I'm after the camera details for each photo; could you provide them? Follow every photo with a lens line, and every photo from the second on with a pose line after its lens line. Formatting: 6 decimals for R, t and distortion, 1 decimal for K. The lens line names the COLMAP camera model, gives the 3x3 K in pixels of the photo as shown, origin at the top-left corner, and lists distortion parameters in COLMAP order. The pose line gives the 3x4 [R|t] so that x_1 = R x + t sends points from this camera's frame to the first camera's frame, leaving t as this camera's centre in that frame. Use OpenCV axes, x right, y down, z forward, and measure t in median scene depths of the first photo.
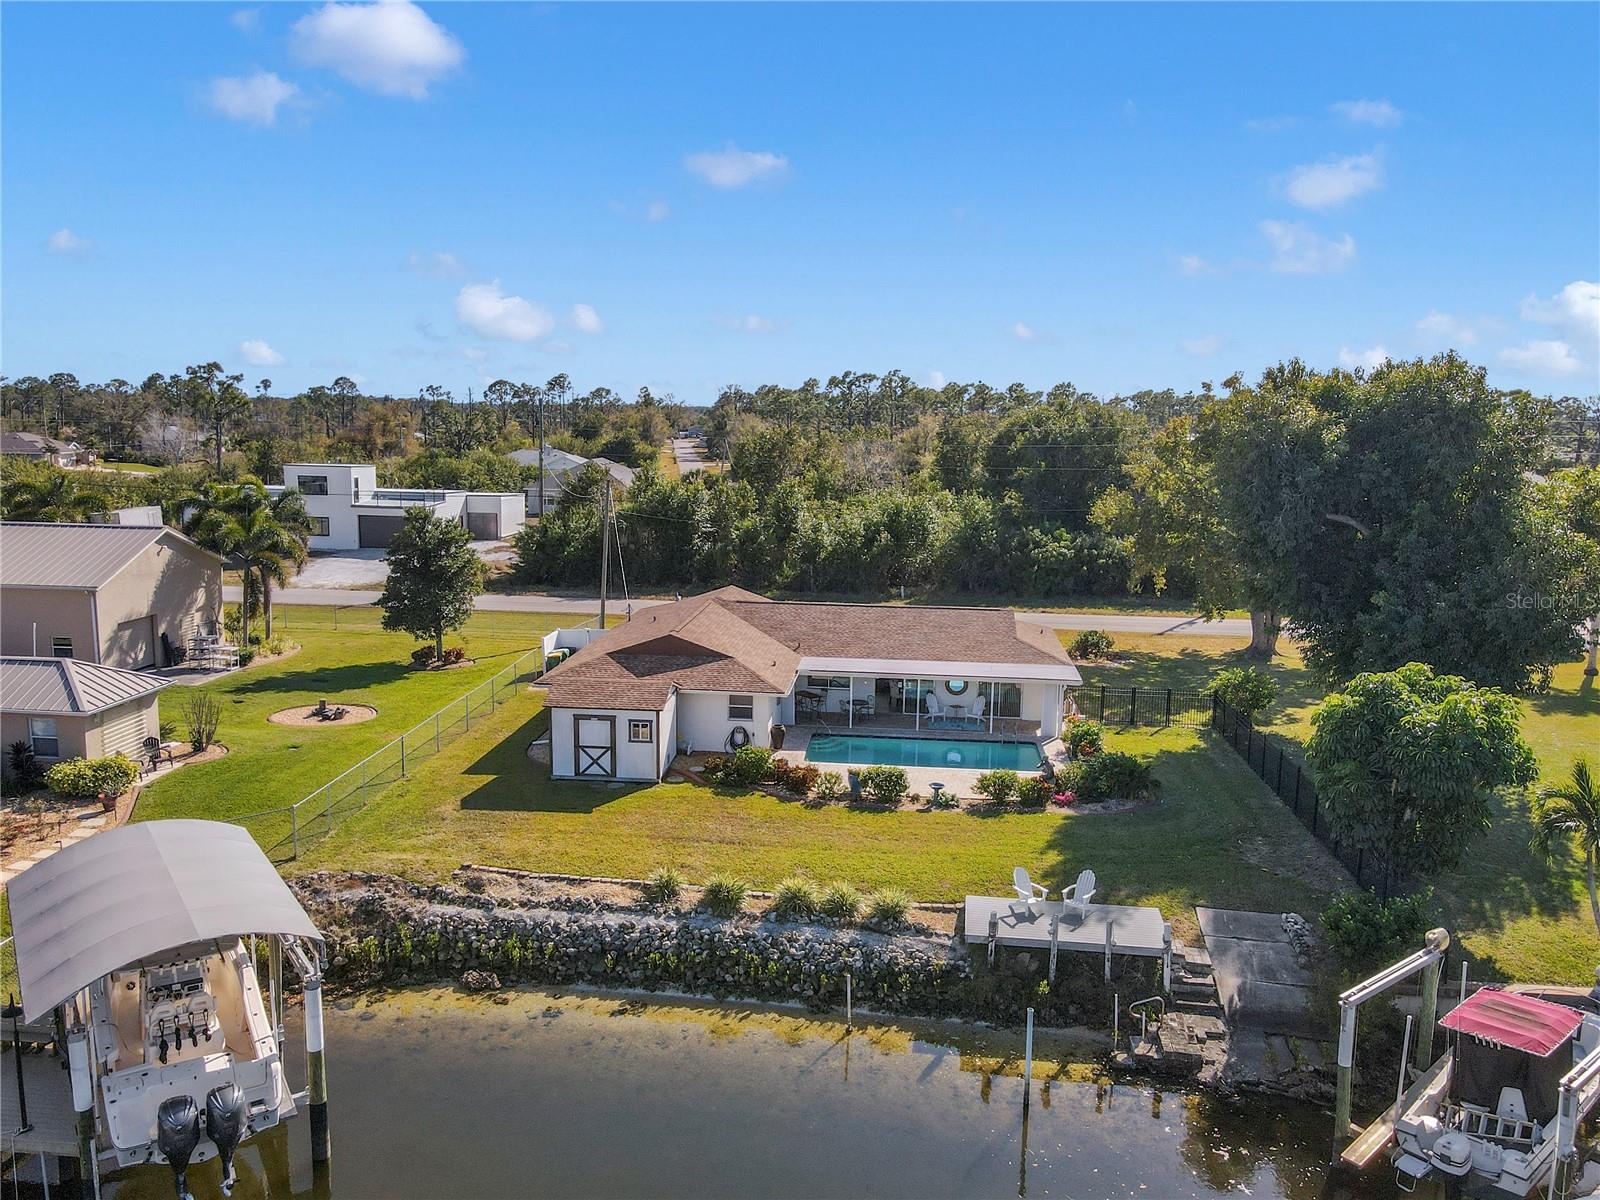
lens RADIAL K [[1227.3, 0, 800.0], [0, 1227.3, 600.0], [0, 0, 1]] dist [0.014368, 0.005234]
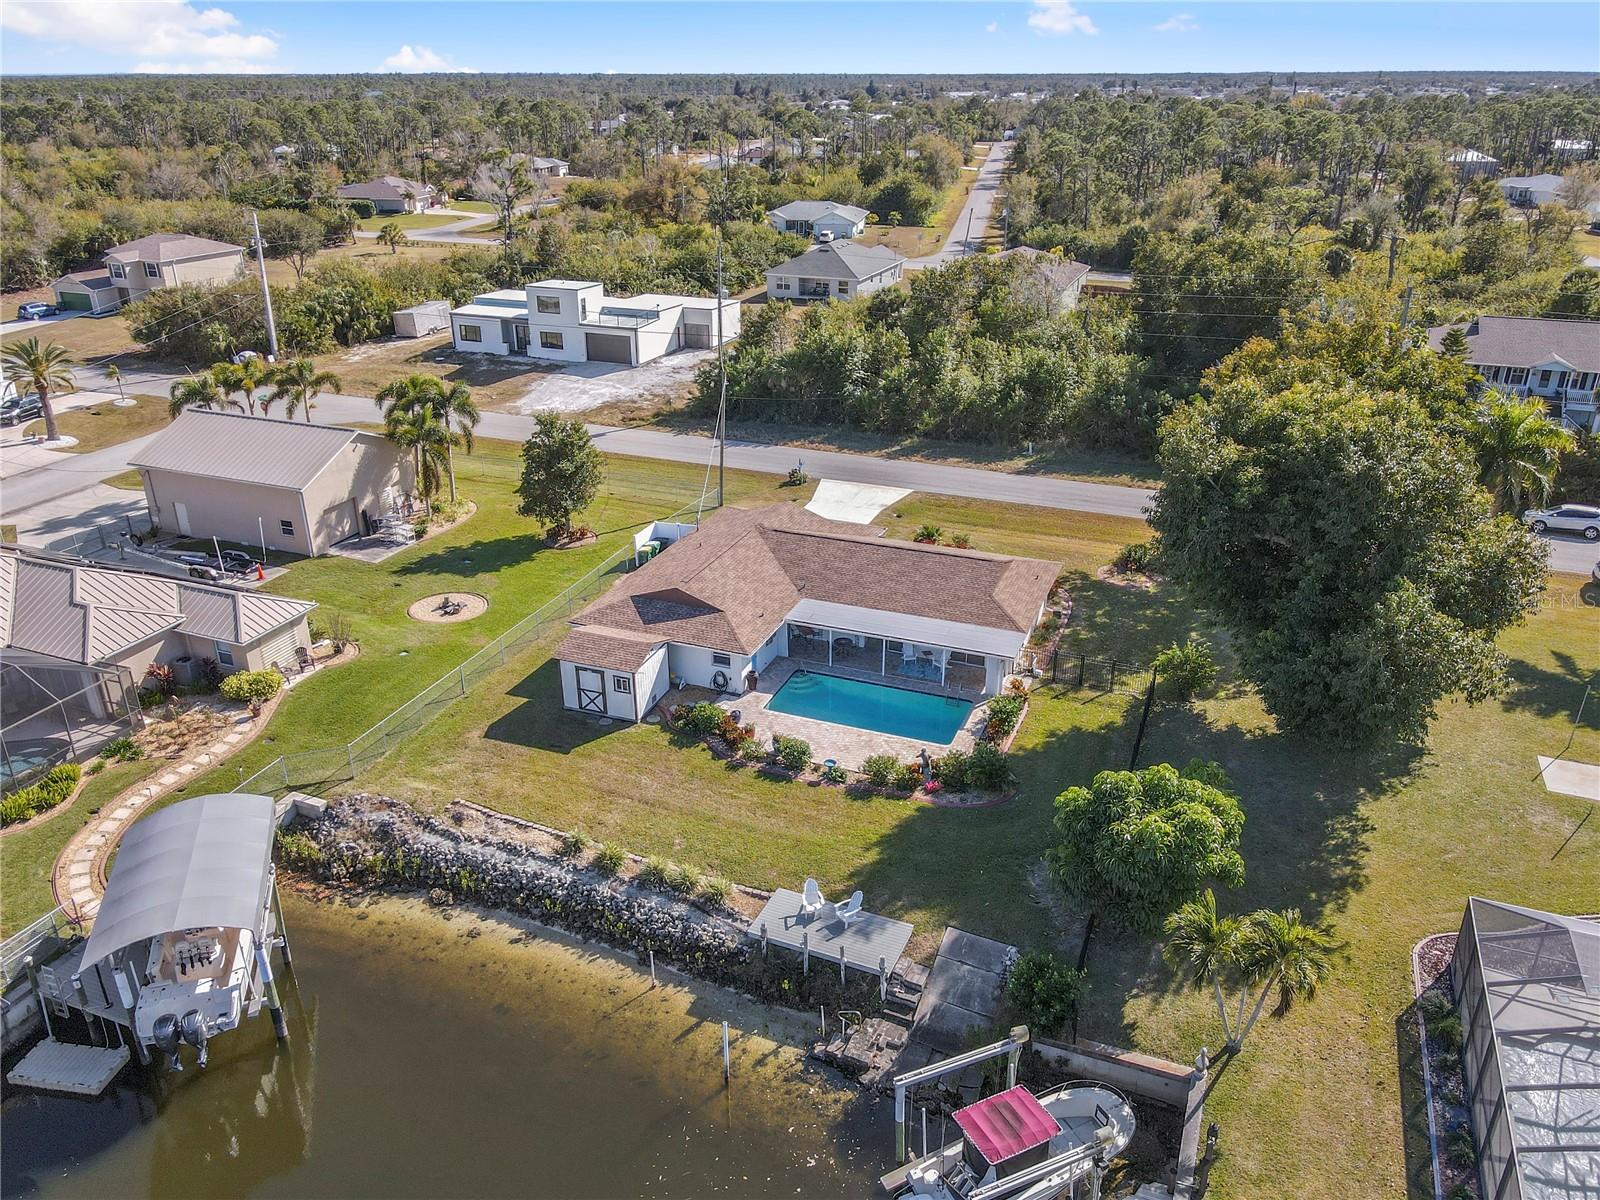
lens RADIAL K [[1165.5, 0, 800.0], [0, 1165.5, 600.0], [0, 0, 1]] dist [0.005360, 0.003368]
pose [[0.961667, 0.096444, -0.256702, 0.377671], [-0.026414, 0.964338, 0.263353, -0.325373], [0.272946, -0.246477, 0.929919, -0.065474]]
